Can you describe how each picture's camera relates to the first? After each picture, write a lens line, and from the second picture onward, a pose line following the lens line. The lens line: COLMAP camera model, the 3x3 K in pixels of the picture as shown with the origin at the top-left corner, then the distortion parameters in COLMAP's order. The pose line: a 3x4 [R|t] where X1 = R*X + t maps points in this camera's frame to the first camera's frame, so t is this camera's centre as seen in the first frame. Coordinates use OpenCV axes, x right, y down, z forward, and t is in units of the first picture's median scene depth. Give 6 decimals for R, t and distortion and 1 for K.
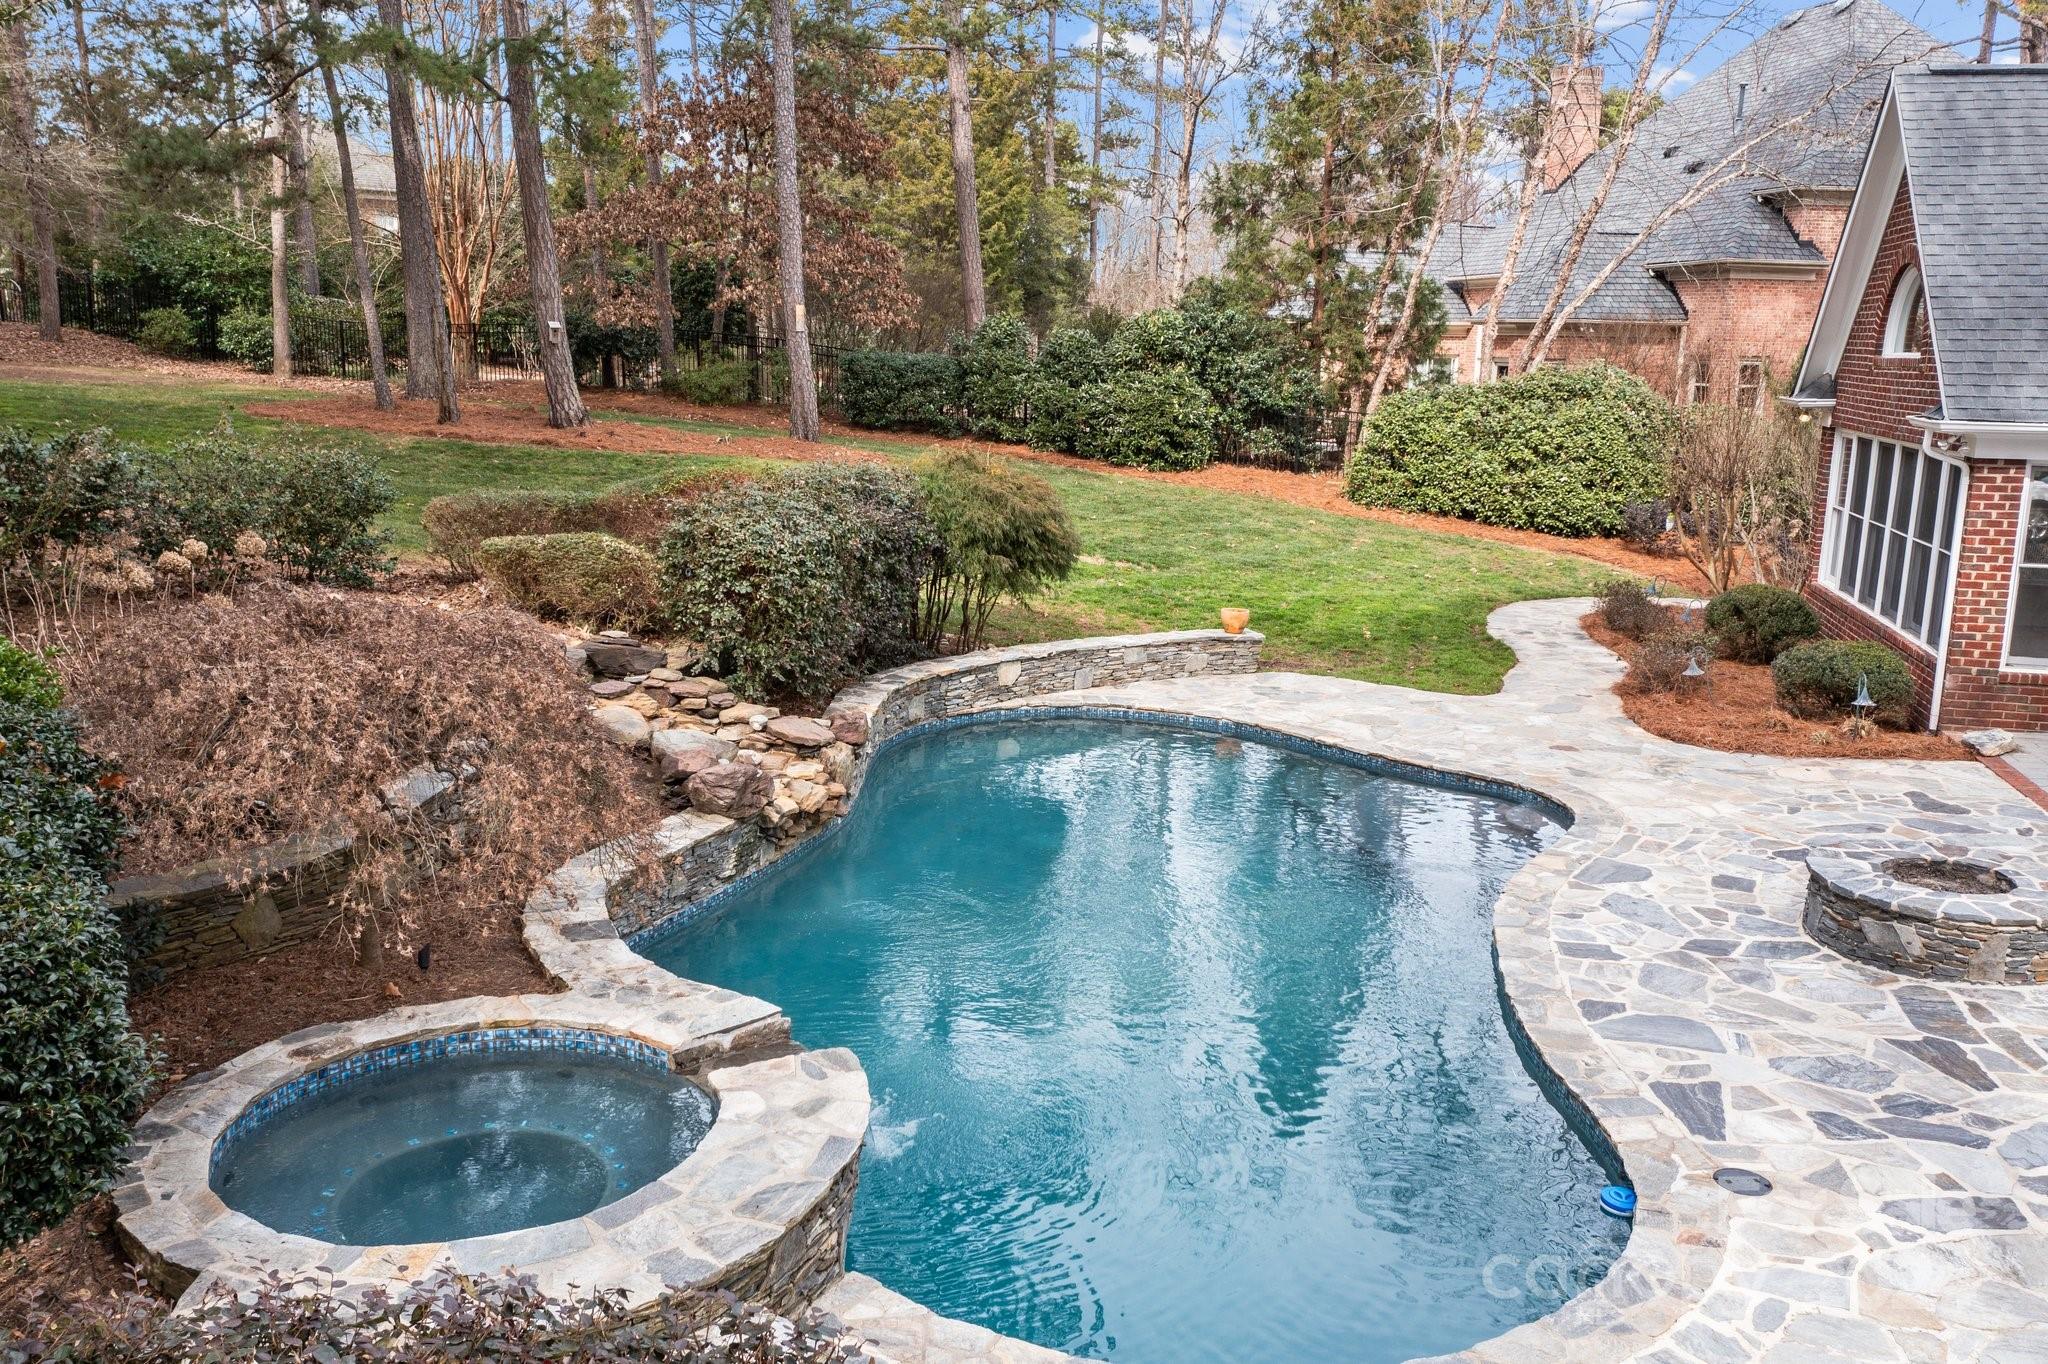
lens RADIAL K [[1632.6, 0, 1024.0], [0, 1632.6, 682.0], [0, 0, 1]] dist [-0.021585, -0.003246]
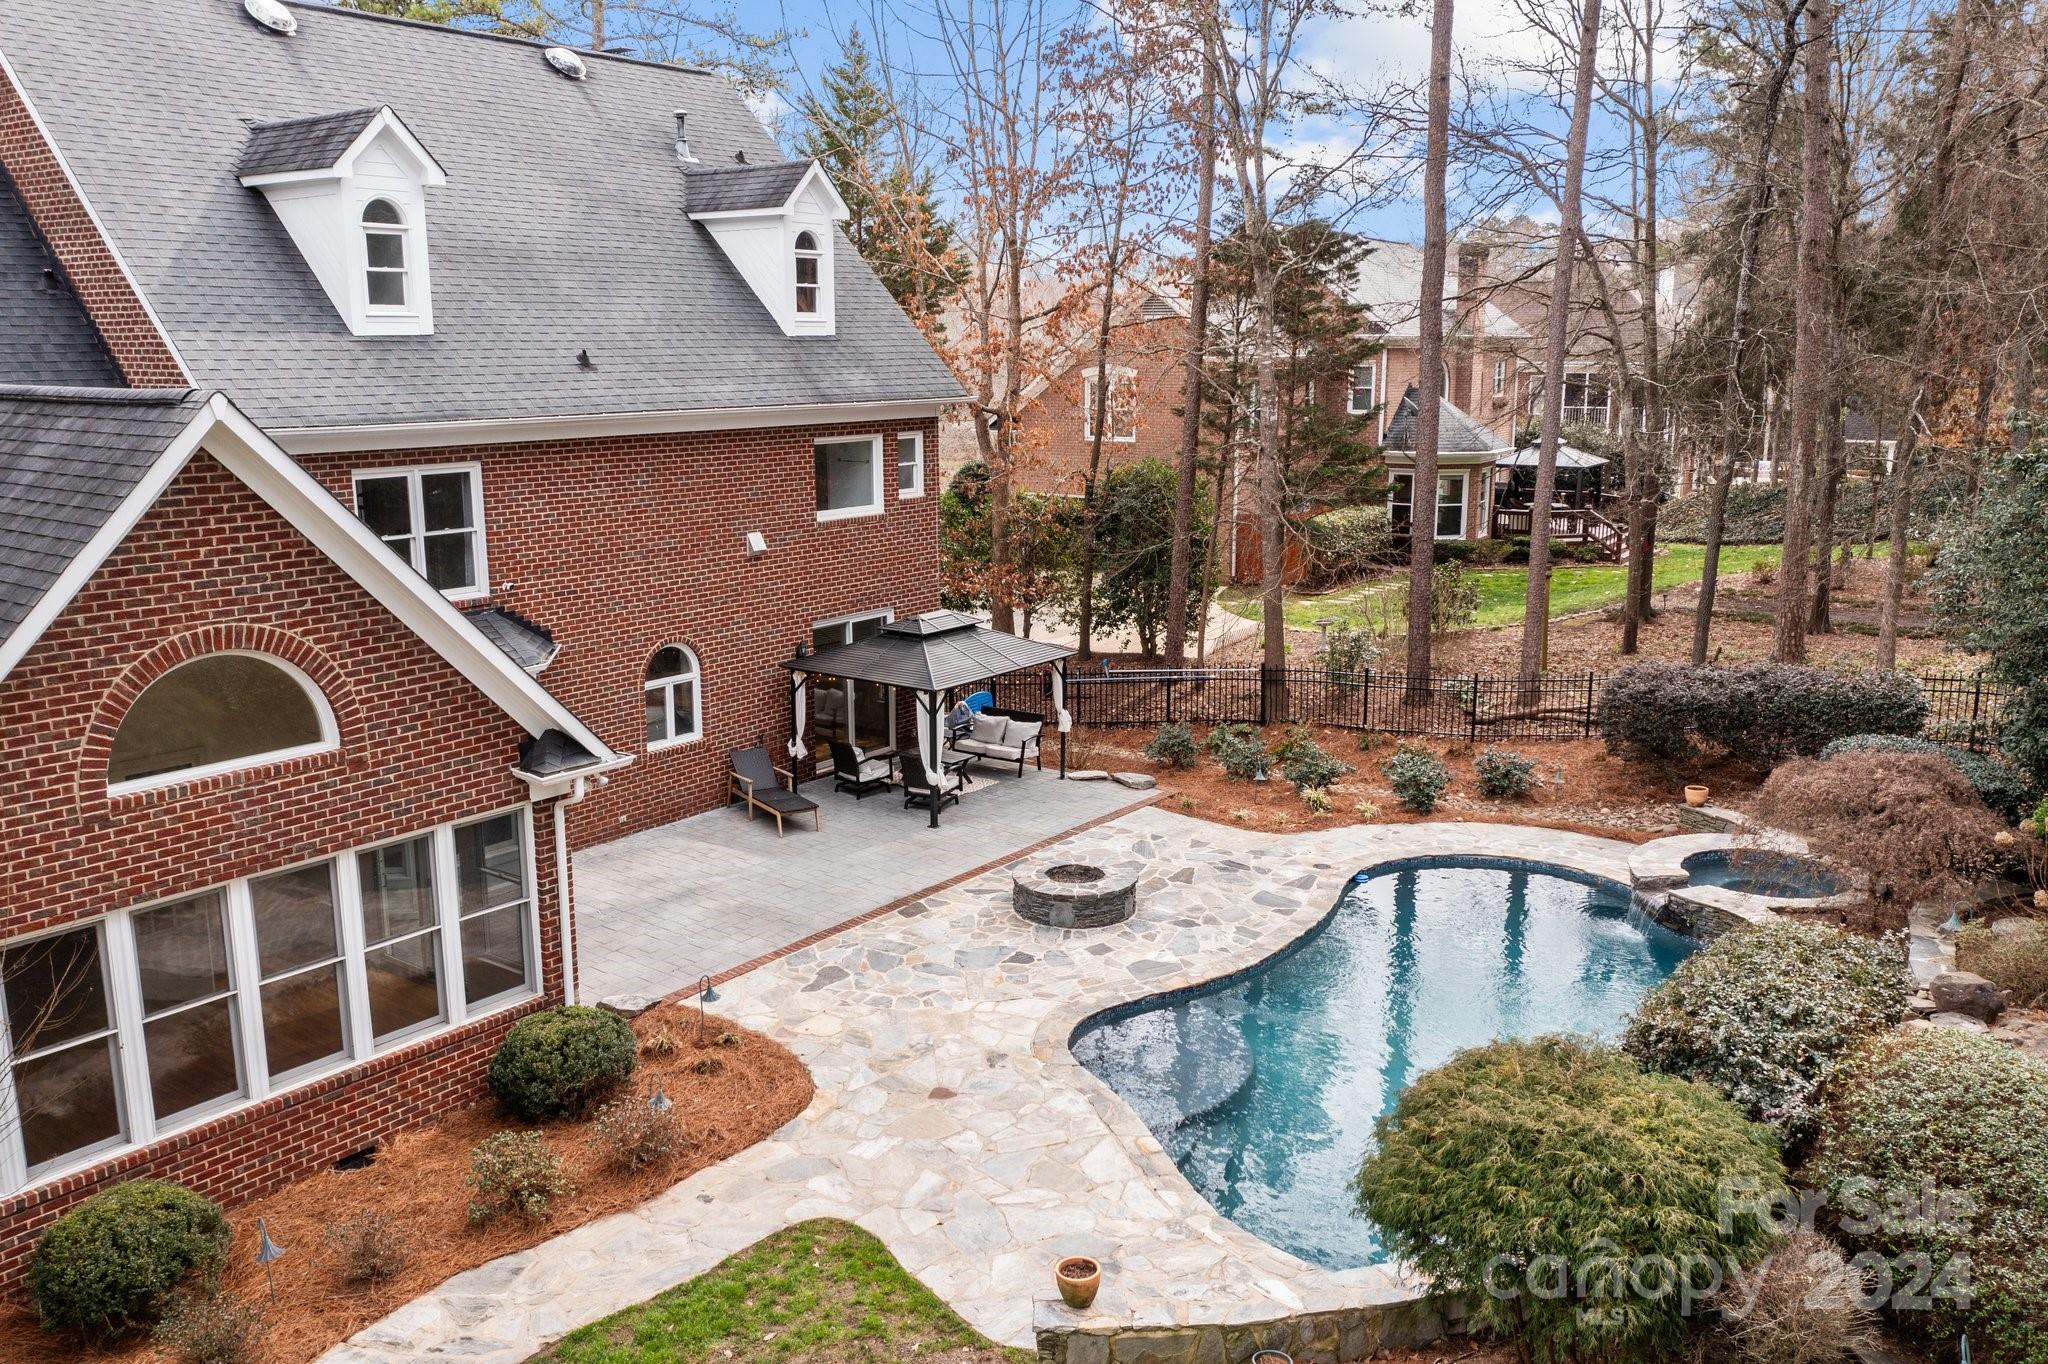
lens RADIAL K [[1632.6, 0, 1024.0], [0, 1632.6, 682.0], [0, 0, 1]] dist [-0.021585, -0.003246]
pose [[-0.919891, -0.089438, 0.381840, -0.112638], [0.074628, 0.915936, 0.394325, -0.803714], [-0.385008, 0.391232, -0.835886, 2.336867]]
